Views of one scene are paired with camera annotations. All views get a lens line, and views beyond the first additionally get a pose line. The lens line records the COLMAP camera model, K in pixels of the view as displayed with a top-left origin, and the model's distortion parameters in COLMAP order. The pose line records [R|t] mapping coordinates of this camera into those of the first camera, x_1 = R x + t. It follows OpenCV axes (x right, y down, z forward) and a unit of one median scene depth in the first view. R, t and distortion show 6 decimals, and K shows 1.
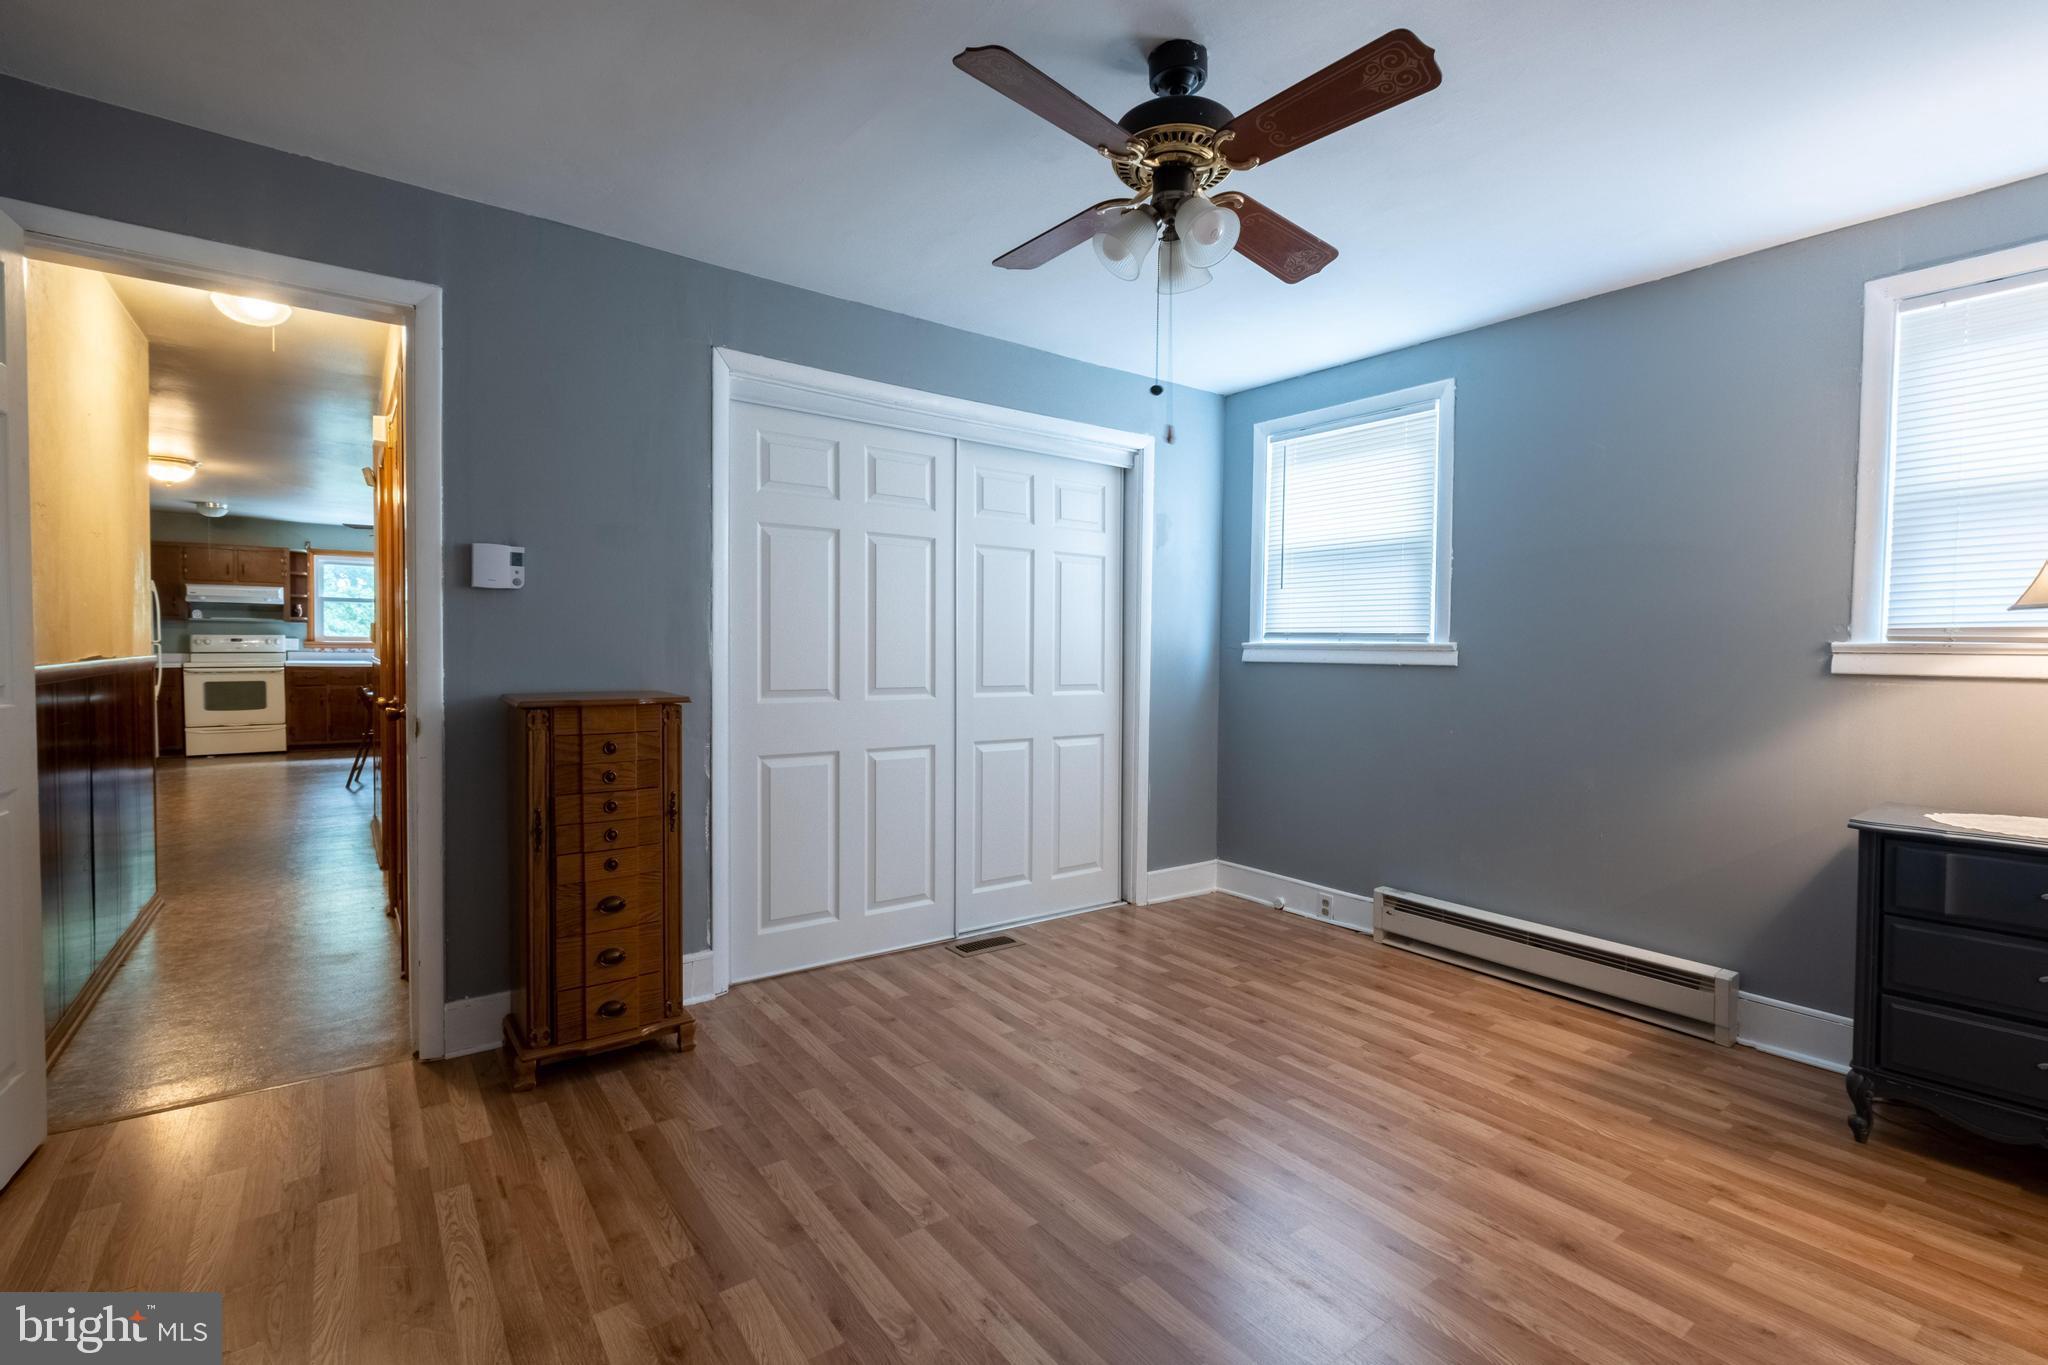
lens RADIAL K [[929.5, 0, 1013.8], [0, 929.5, 677.9], [0, 0, 1]] dist [-0.002822, -0.000248]
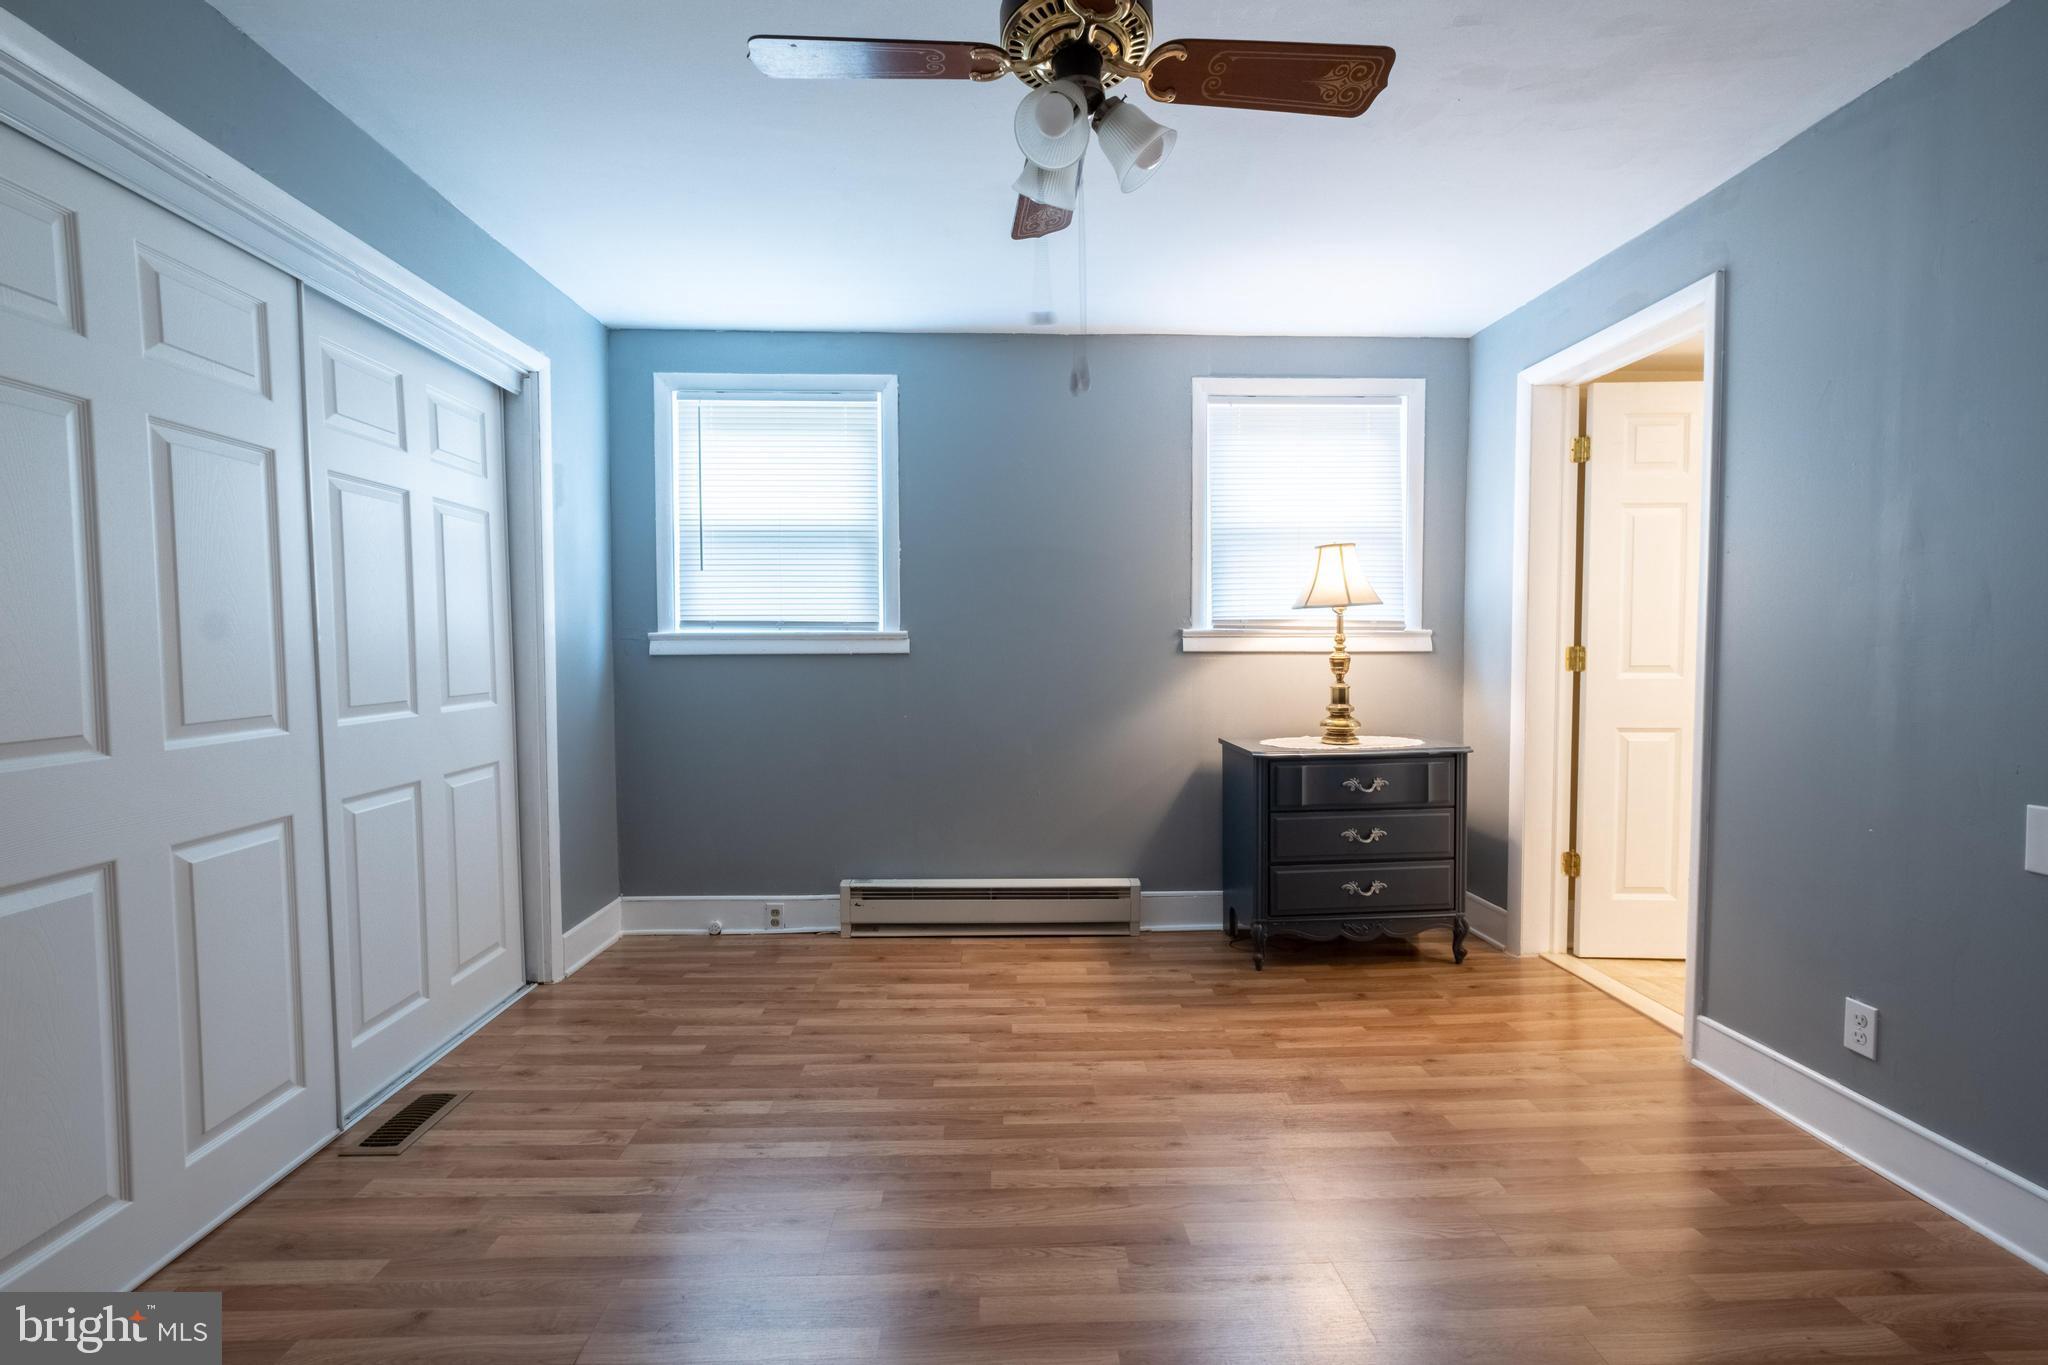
lens RADIAL K [[899.9, 0, 1025.6], [0, 899.9, 676.9], [0, 0, 1]] dist [-0.004080, -0.000150]
pose [[0.559001, -0.046710, 0.827850, -0.311048], [0.036526, 0.998830, 0.031693, -0.014786], [-0.828362, 0.012521, 0.560053, 0.348481]]
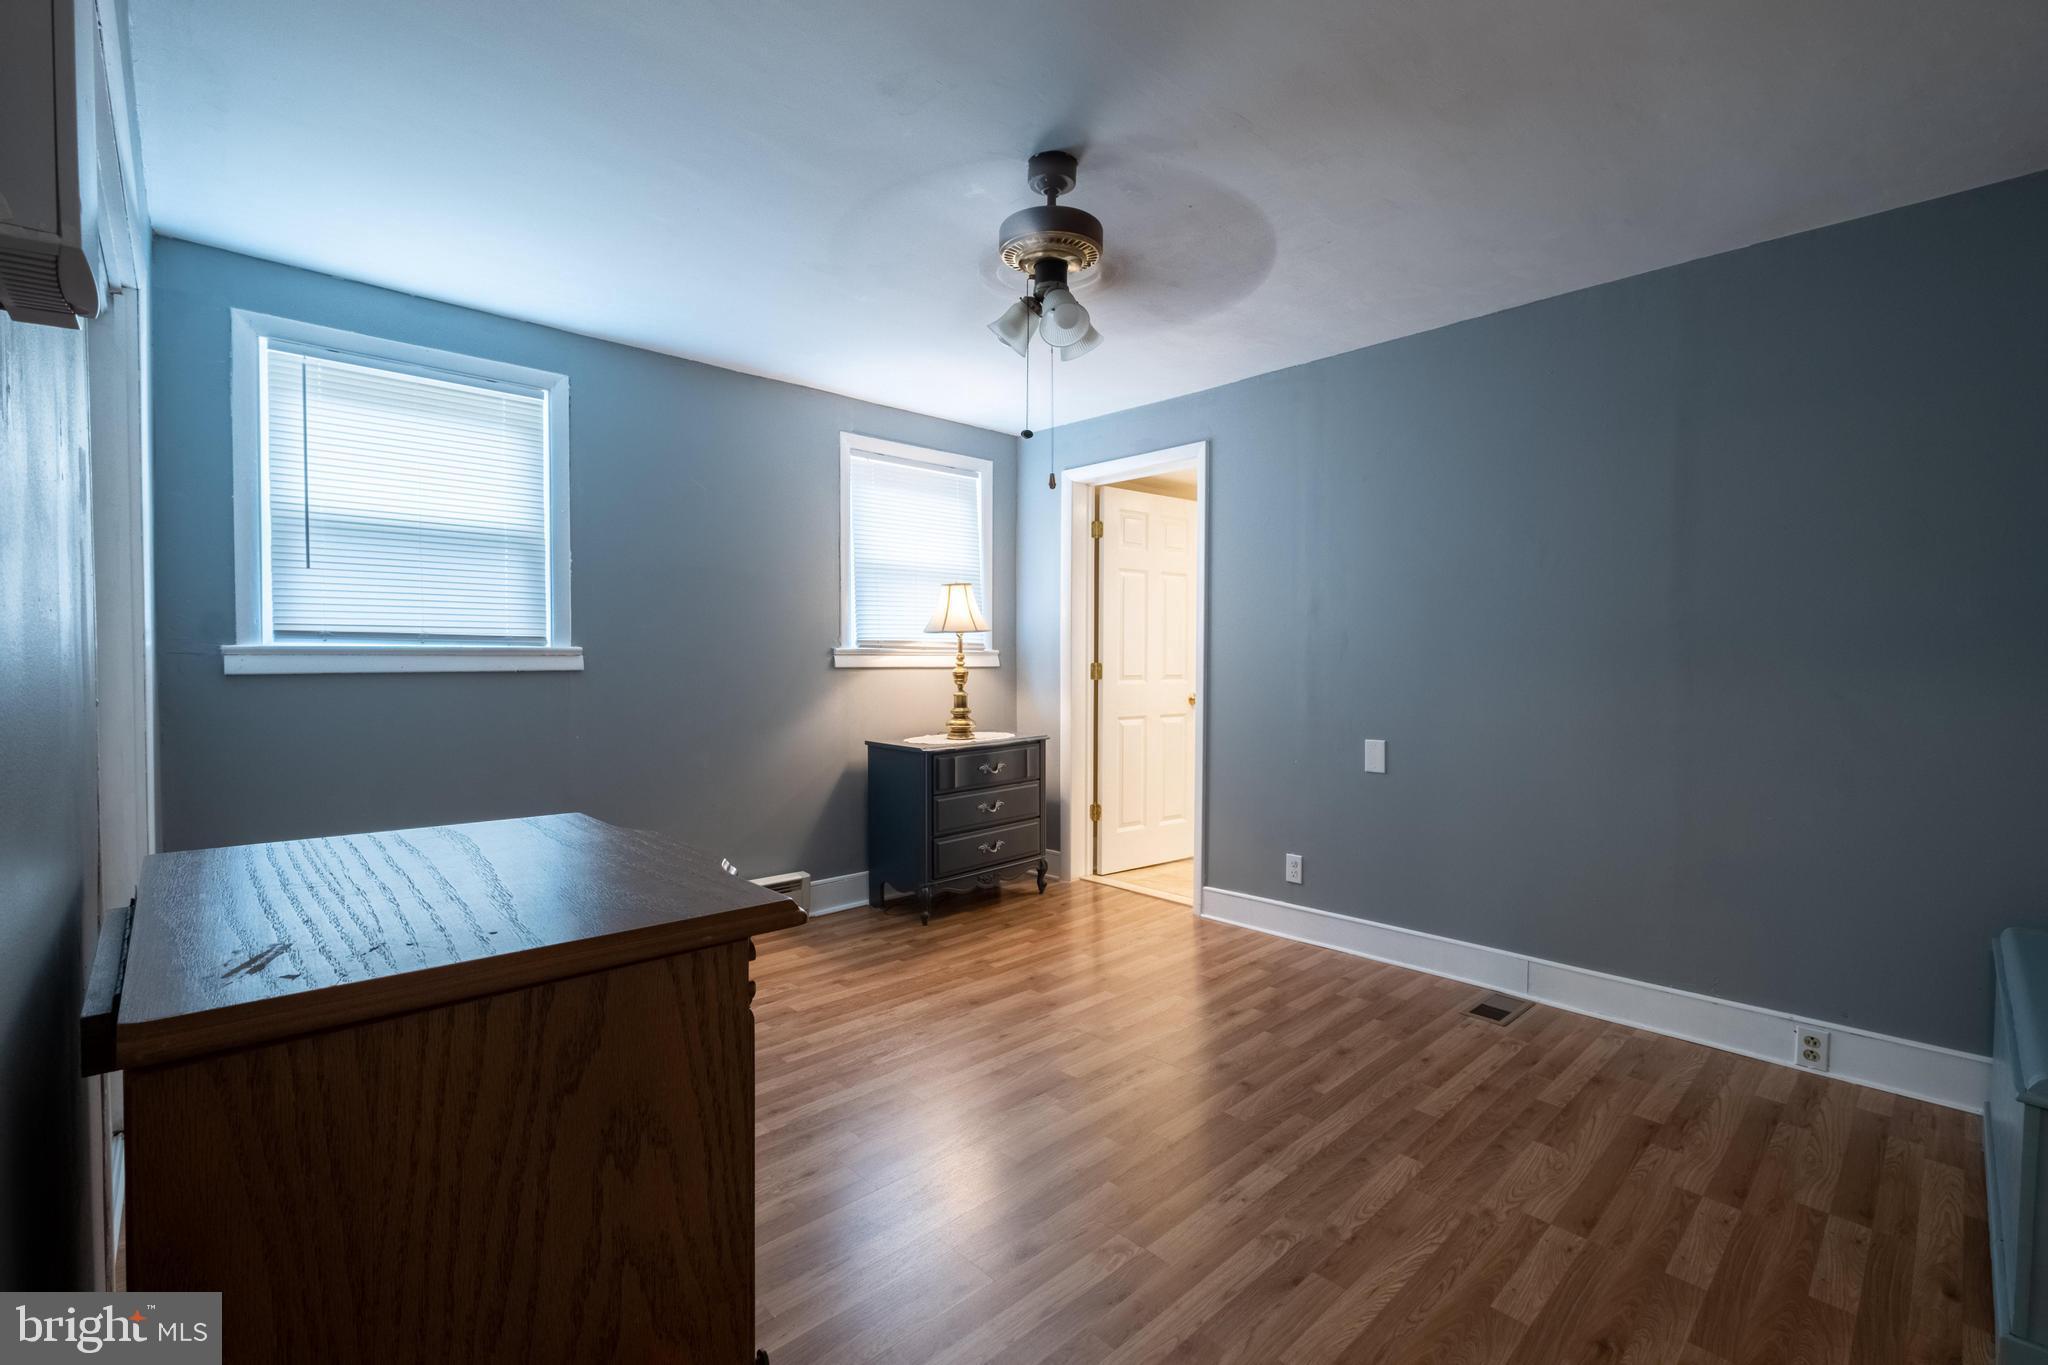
lens RADIAL K [[894.6, 0, 1029.1], [0, 894.6, 677.6], [0, 0, 1]] dist [0.001058, 0.000227]
pose [[-0.130673, -0.035619, 0.990785, -0.572252], [0.028334, 0.998812, 0.039645, -0.031723], [-0.991021, 0.033253, -0.129508, 0.698900]]
